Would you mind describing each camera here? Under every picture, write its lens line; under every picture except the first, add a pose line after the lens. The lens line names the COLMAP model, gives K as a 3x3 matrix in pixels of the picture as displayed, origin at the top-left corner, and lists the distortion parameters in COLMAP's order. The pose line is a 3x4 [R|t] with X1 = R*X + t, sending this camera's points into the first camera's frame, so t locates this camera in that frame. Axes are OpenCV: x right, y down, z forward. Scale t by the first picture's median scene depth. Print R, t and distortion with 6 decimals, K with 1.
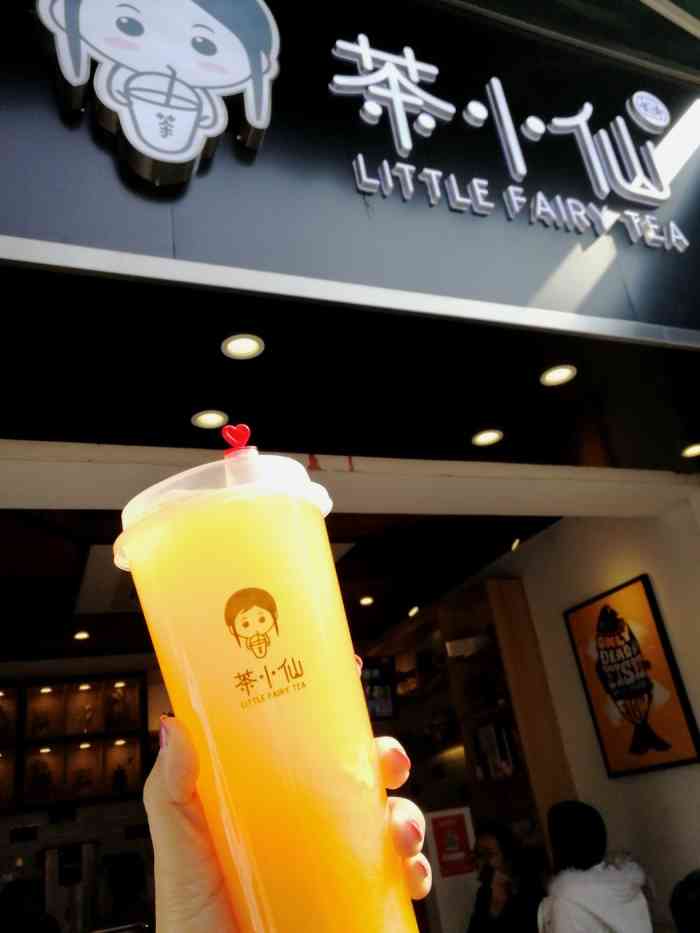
lens RADIAL K [[765.9, 0, 350.0], [0, 765.9, 466.5], [0, 0, 1]] dist [-0.000779, -0.002999]
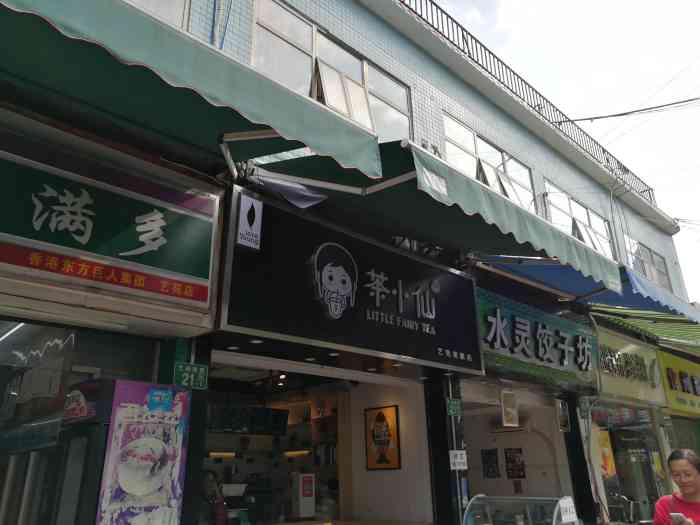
lens RADIAL K [[545.5, 0, 350.0], [0, 545.5, 262.5], [0, 0, 1]] dist [-0.003066, 0.003955]
pose [[0.923956, 0.243158, 0.295263, -0.783736], [-0.248557, 0.968416, -0.019720, -0.445442], [-0.290732, -0.055169, 0.955213, -1.358112]]
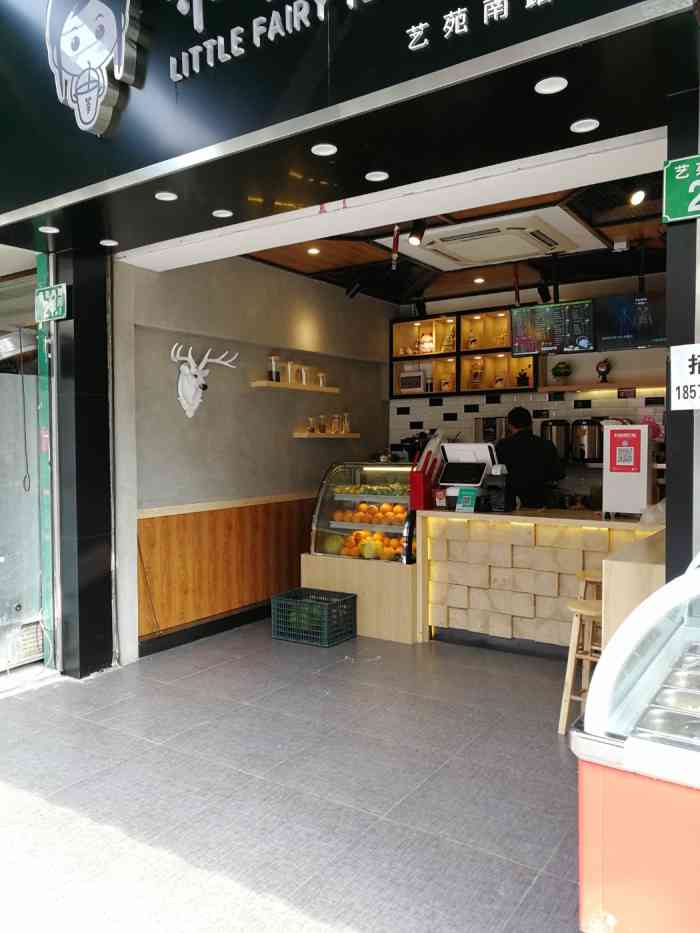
lens RADIAL K [[727.1, 0, 350.0], [0, 727.1, 466.5], [0, 0, 1]] dist [-0.003066, 0.003955]
pose [[0.561829, 0.168226, -0.809968, 1.303418], [0.276817, 0.884431, 0.375704, -0.082582], [0.779565, -0.435294, 0.450331, 0.162091]]
